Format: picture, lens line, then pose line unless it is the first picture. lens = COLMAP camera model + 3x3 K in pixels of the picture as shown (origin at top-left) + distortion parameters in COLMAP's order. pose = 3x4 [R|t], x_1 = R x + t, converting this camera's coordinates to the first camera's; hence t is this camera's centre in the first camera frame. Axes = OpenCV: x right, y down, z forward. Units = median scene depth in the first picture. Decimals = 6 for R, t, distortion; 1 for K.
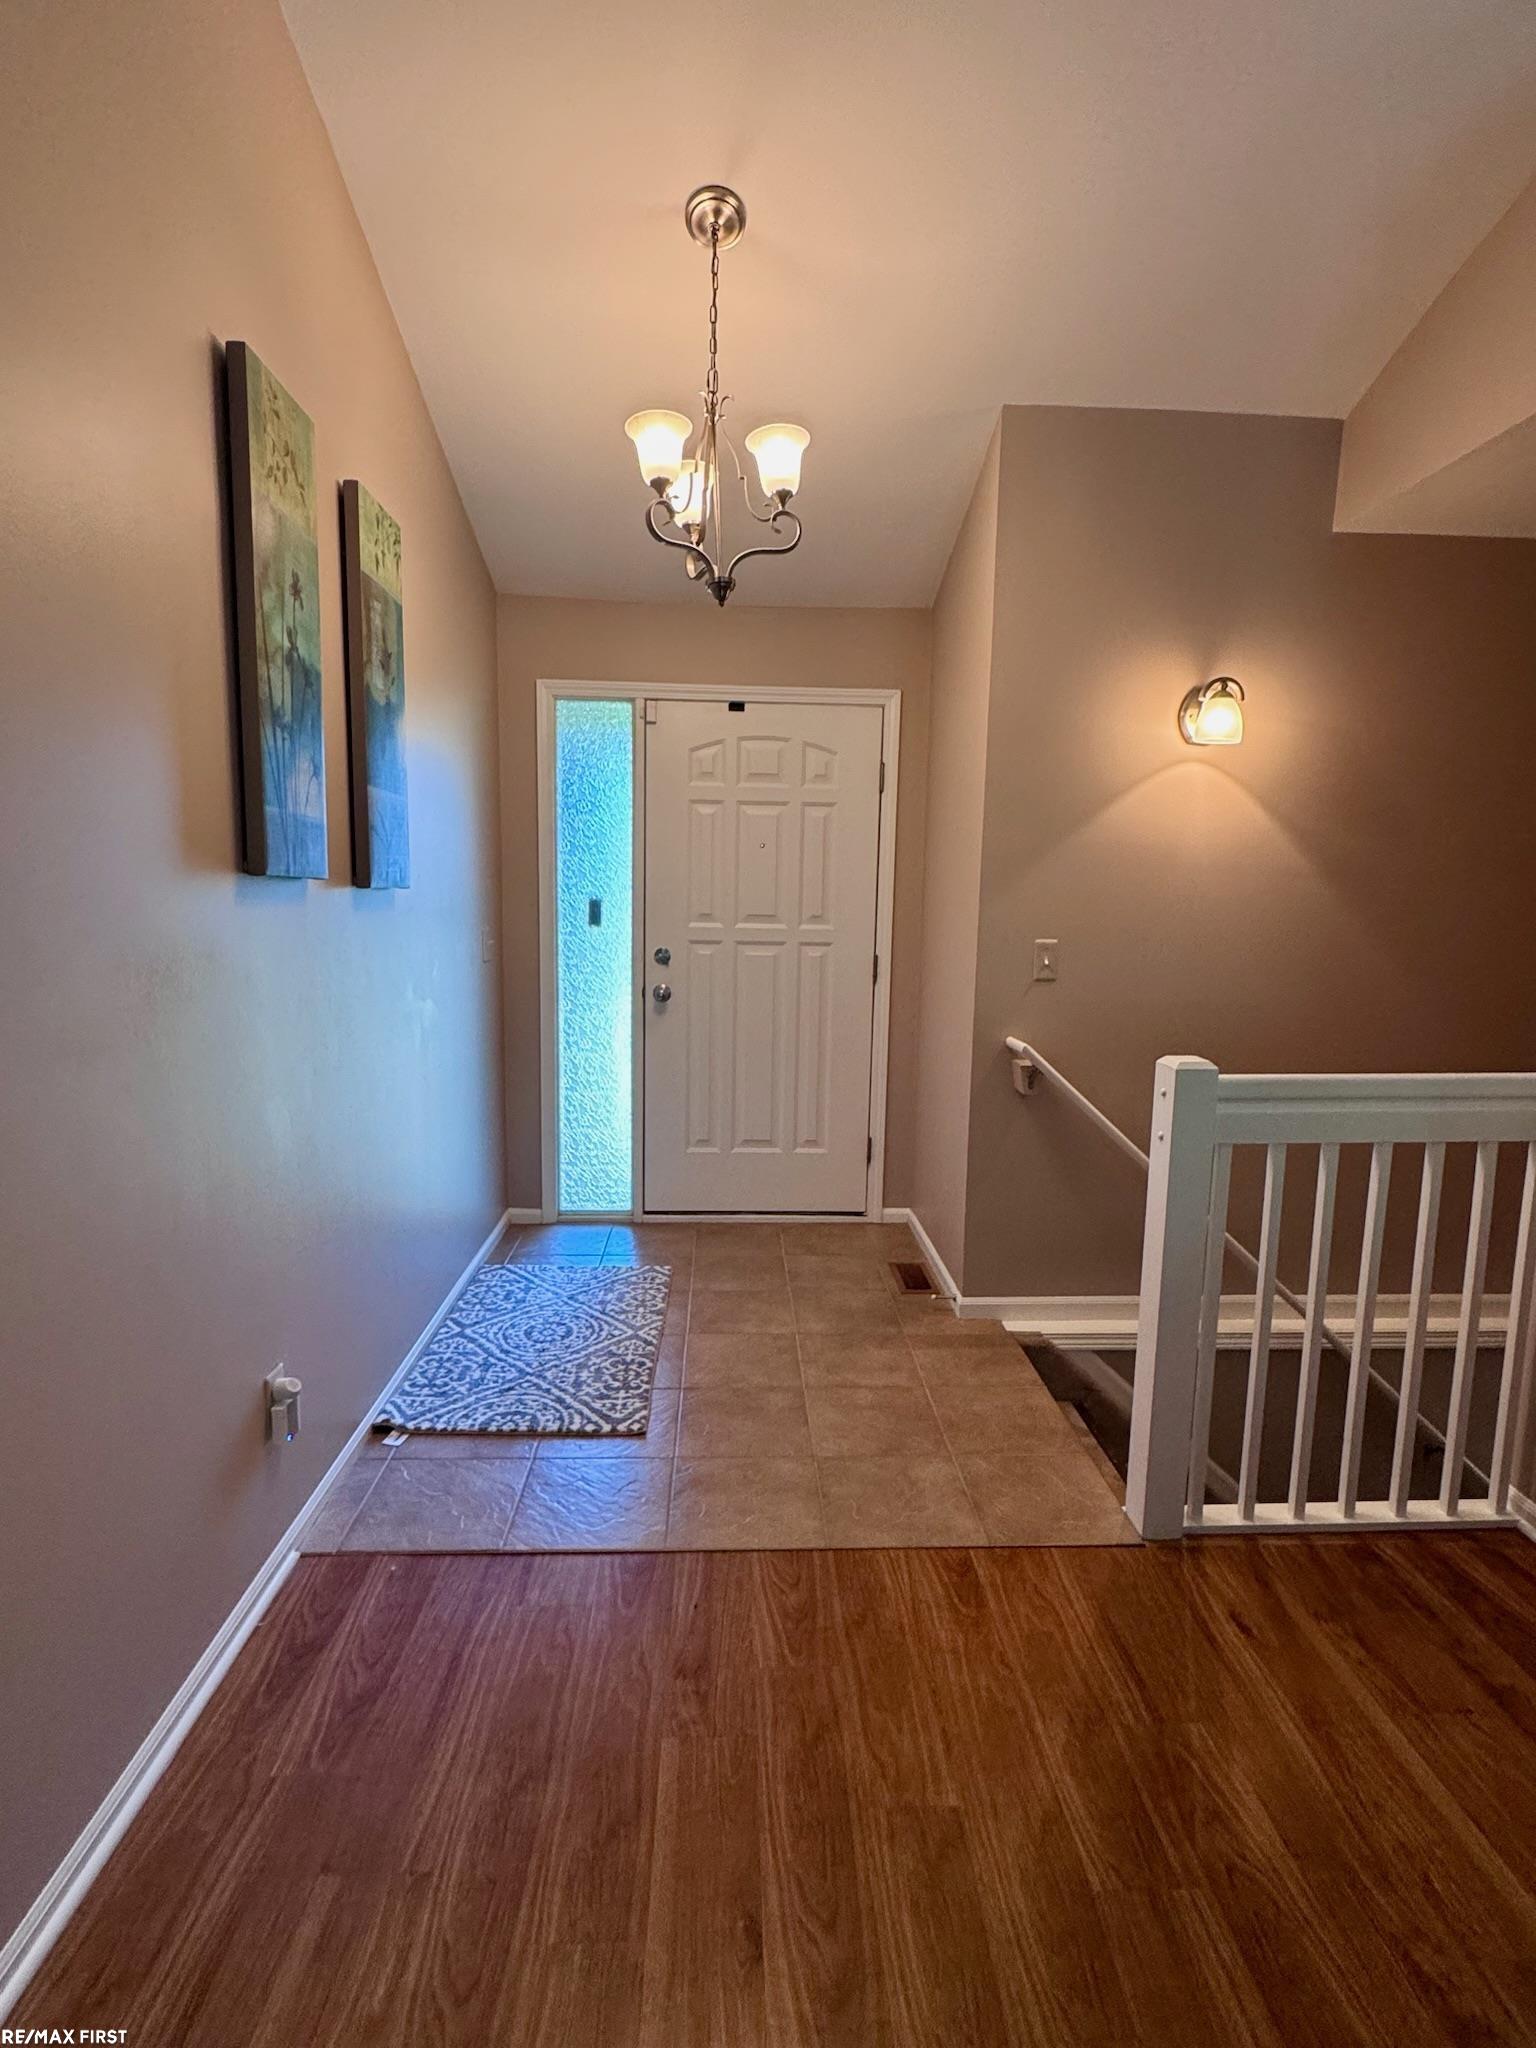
lens RADIAL K [[1004.9, 0, 766.6], [0, 1004.9, 1023.9], [0, 0, 1]] dist [0.001457, 0.000273]
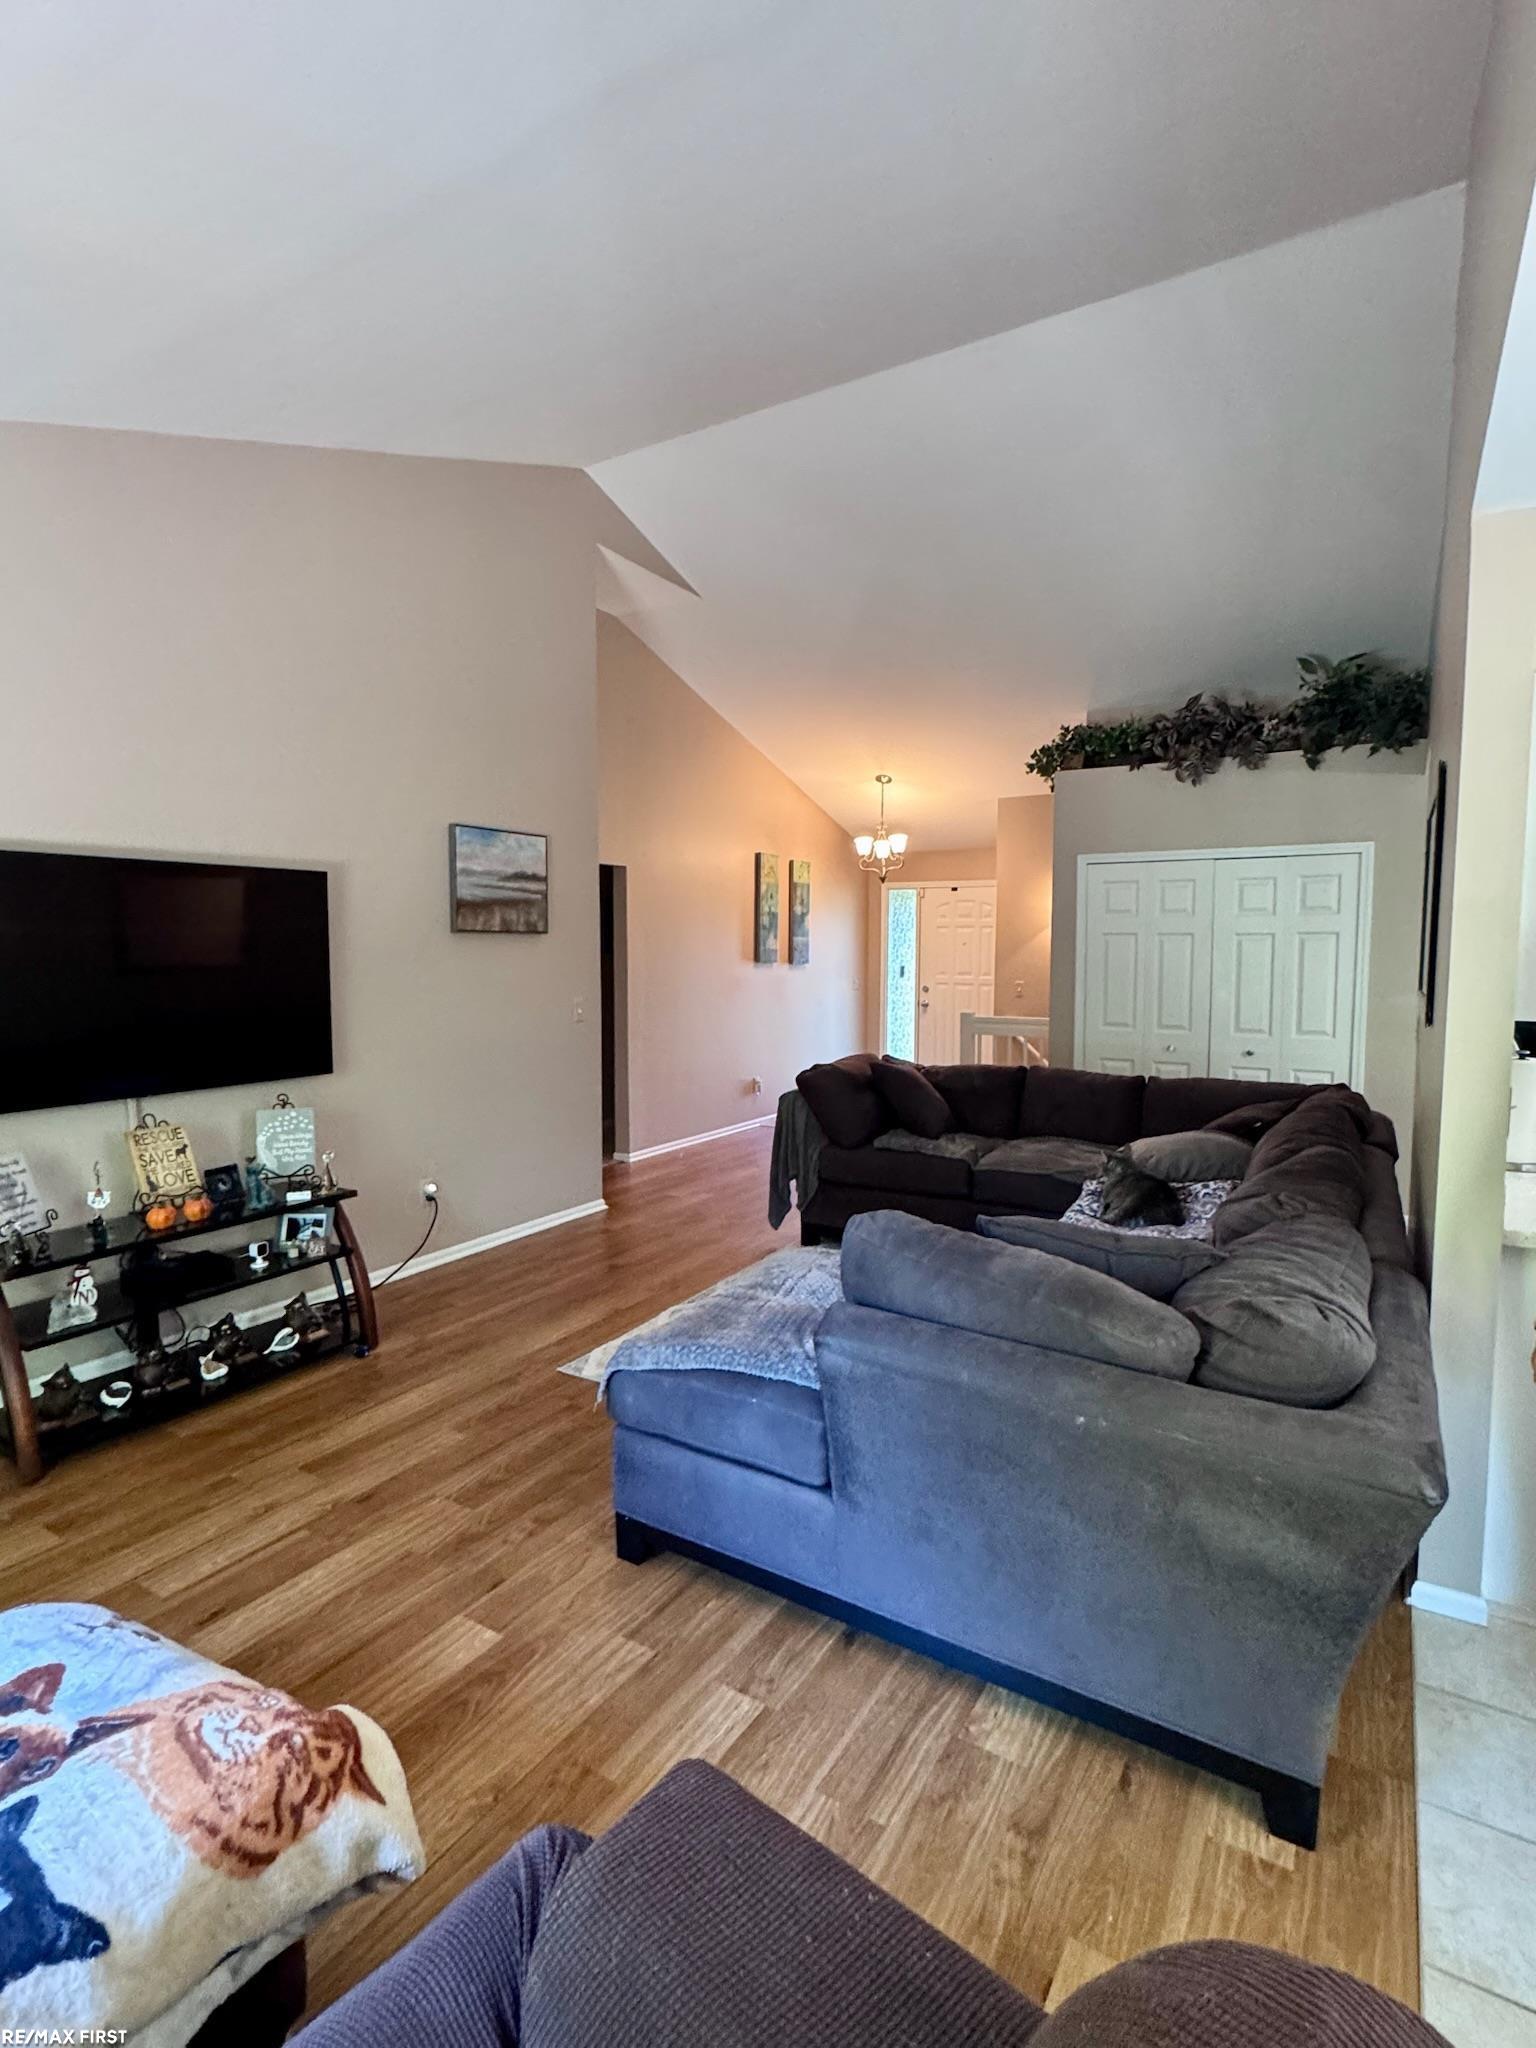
lens RADIAL K [[1004.9, 0, 767.6], [0, 1004.9, 1013.5], [0, 0, 1]] dist [0.001457, 0.000273]
pose [[0.815622, 0.026699, -0.577969, 1.661244], [-0.067275, 0.996535, -0.048903, 0.230253], [0.574661, 0.078769, 0.814592, -2.040752]]
